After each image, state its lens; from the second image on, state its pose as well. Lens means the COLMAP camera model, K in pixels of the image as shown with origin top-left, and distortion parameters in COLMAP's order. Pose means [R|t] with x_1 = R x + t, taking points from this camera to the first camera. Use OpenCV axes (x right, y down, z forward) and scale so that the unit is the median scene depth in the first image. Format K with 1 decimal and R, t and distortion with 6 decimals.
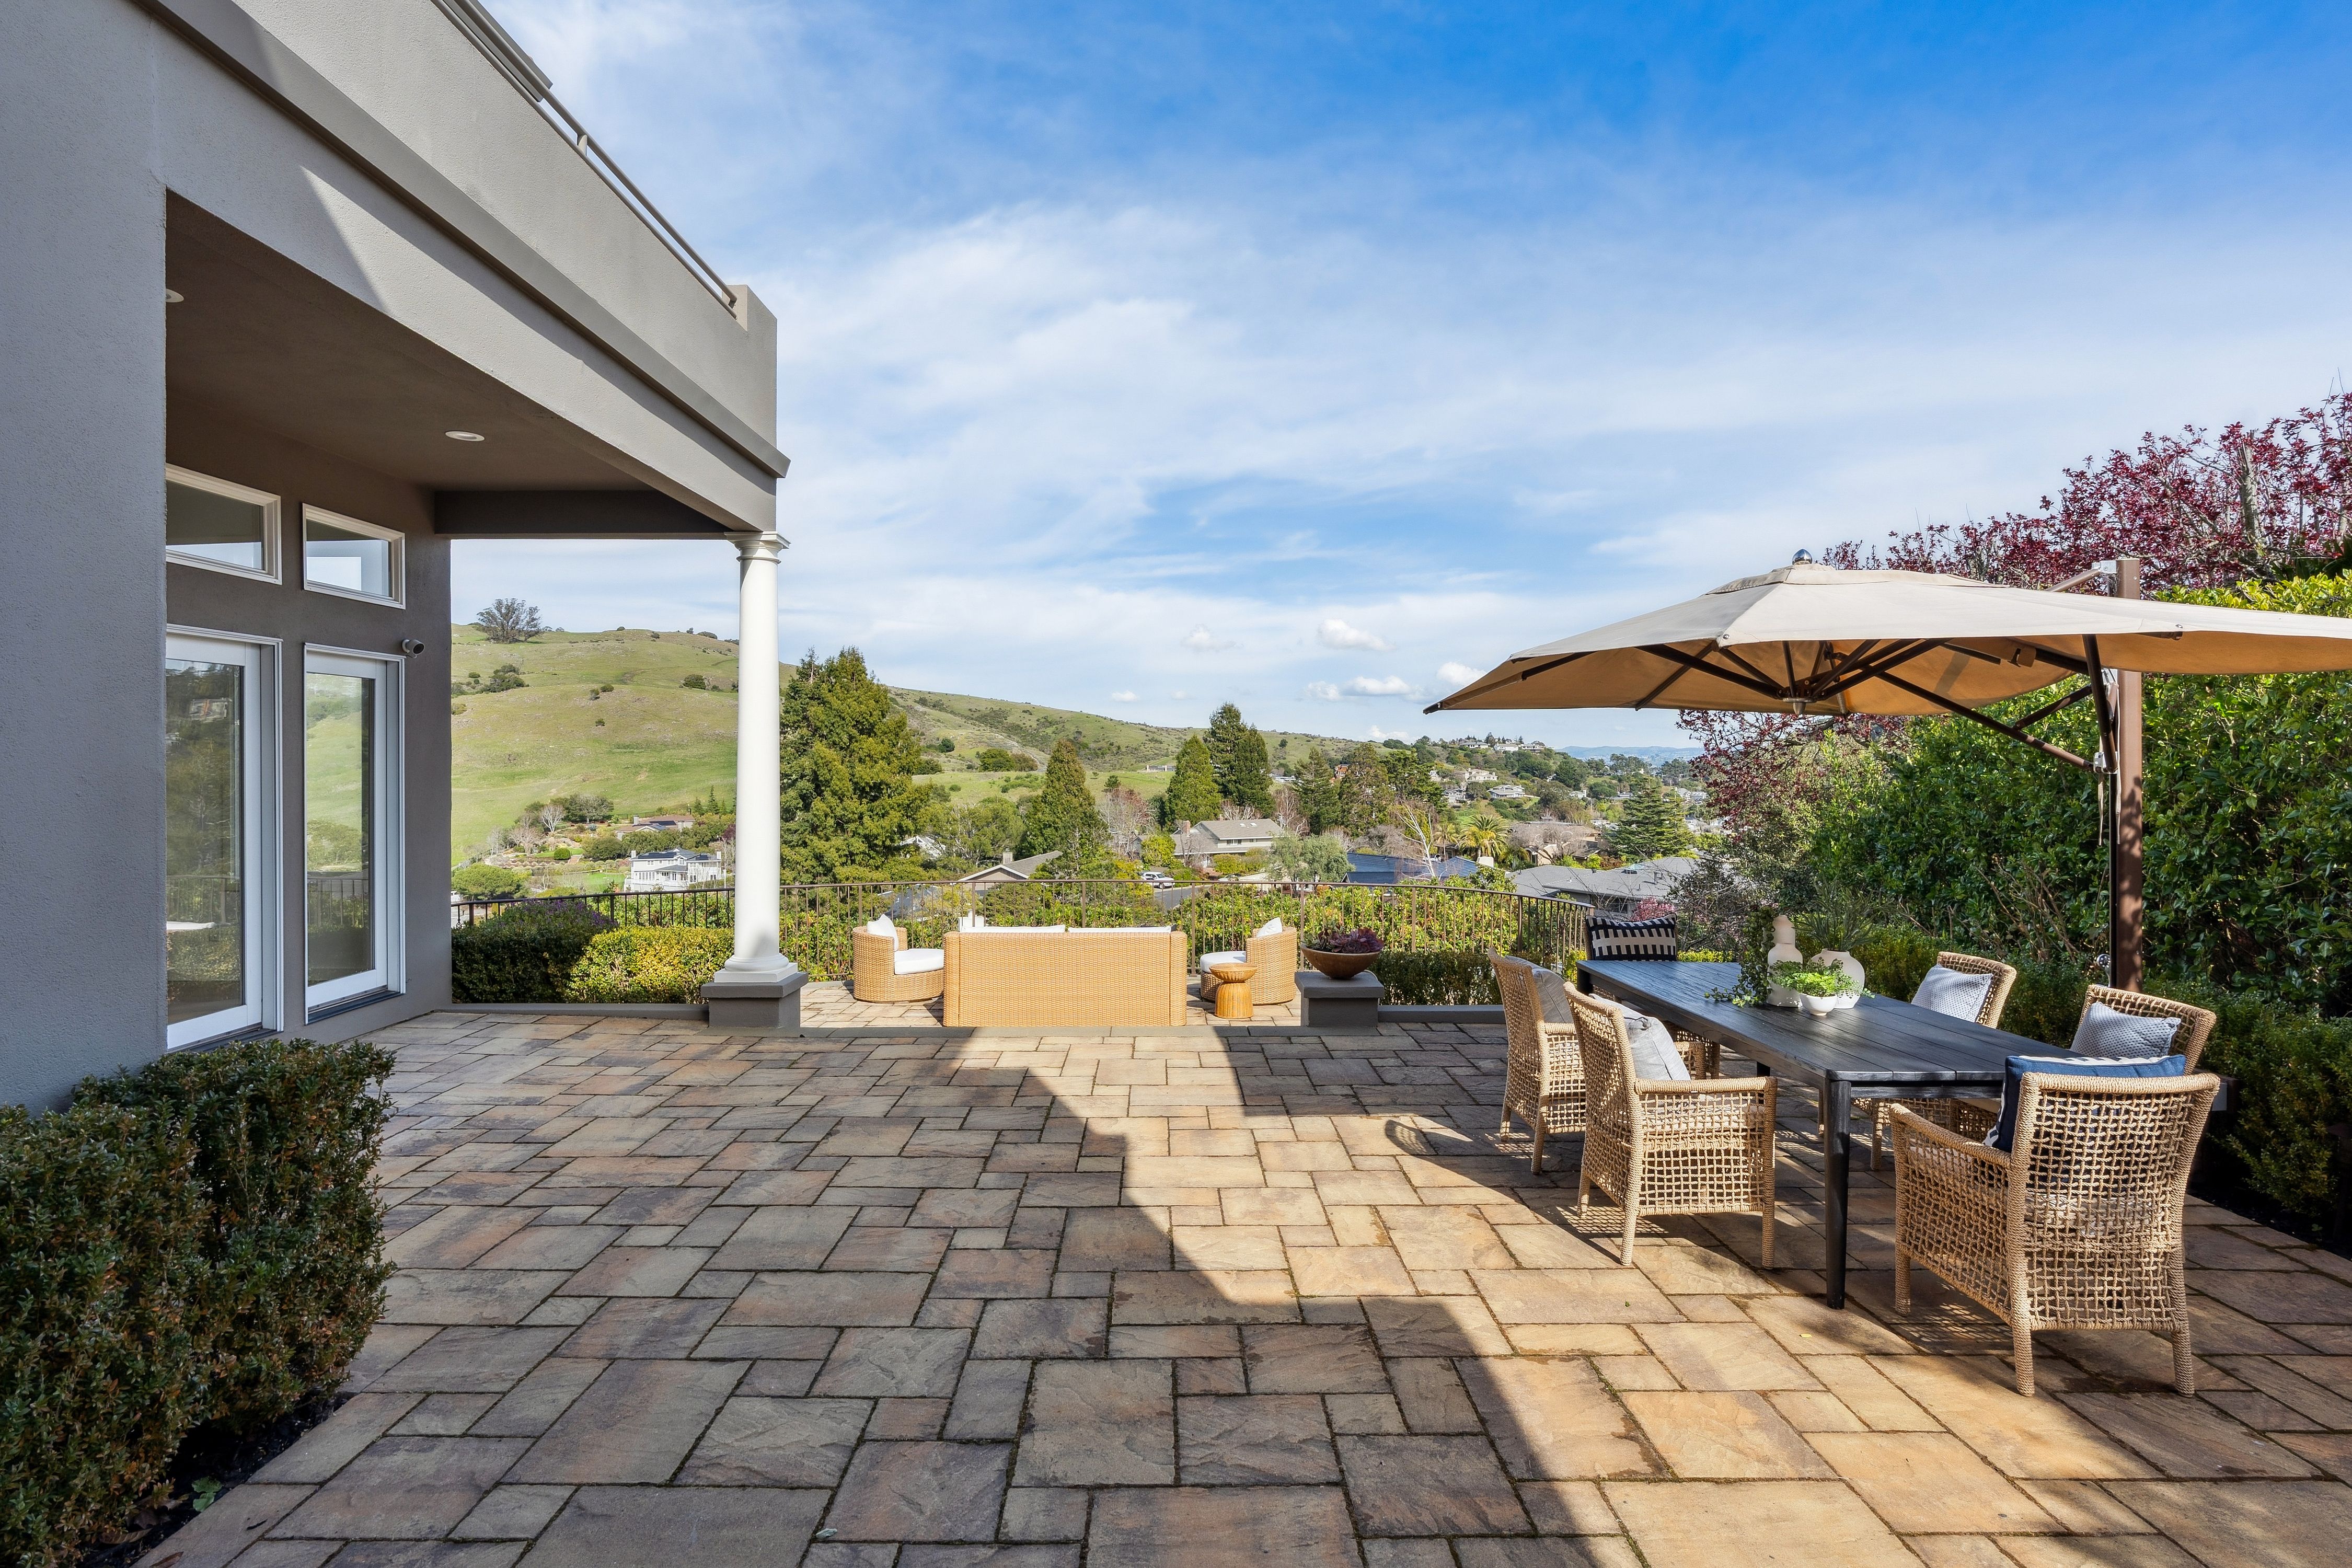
lens RADIAL K [[1207.4, 0, 1146.6], [0, 1207.4, 767.3], [0, 0, 1]] dist [-0.009310, 0.003298]
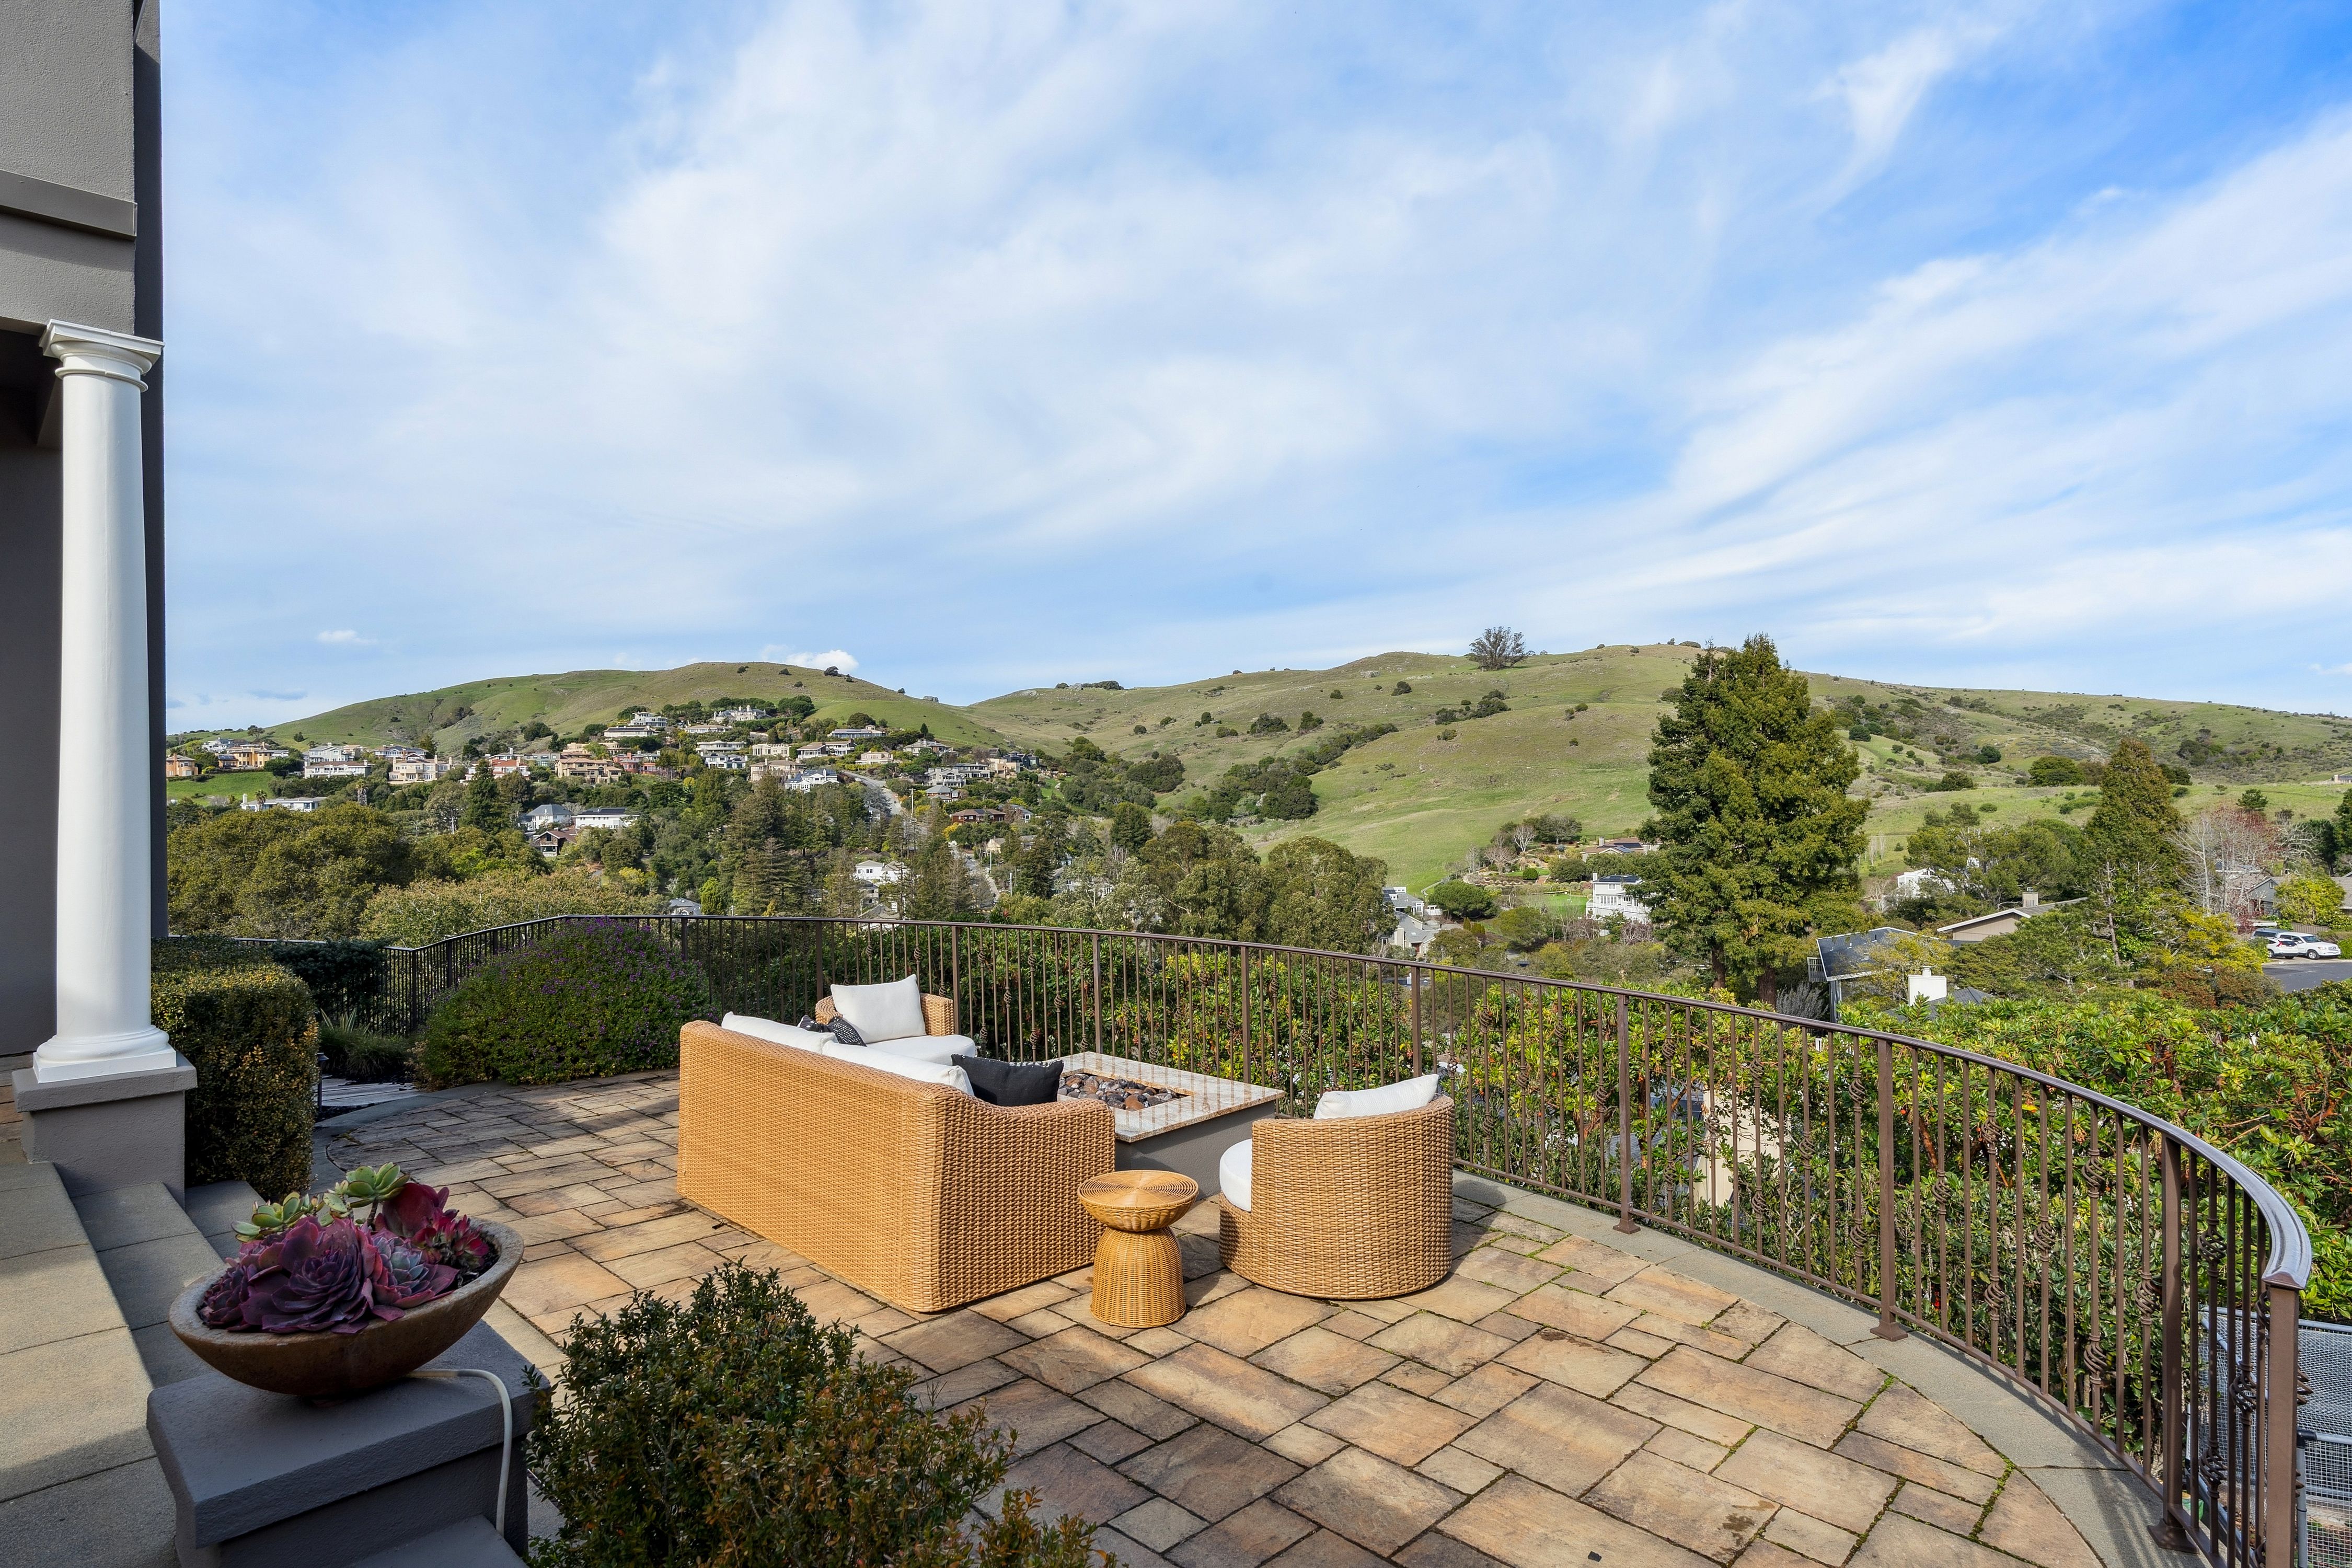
lens RADIAL K [[1207.4, 0, 1242.1], [0, 1207.4, 789.2], [0, 0, 1]] dist [-0.009310, 0.003298]
pose [[0.705558, -0.013112, -0.708531, 0.057653], [0.011481, 0.999909, -0.007071, 0.005334], [0.708559, -0.003146, 0.705644, 0.112853]]
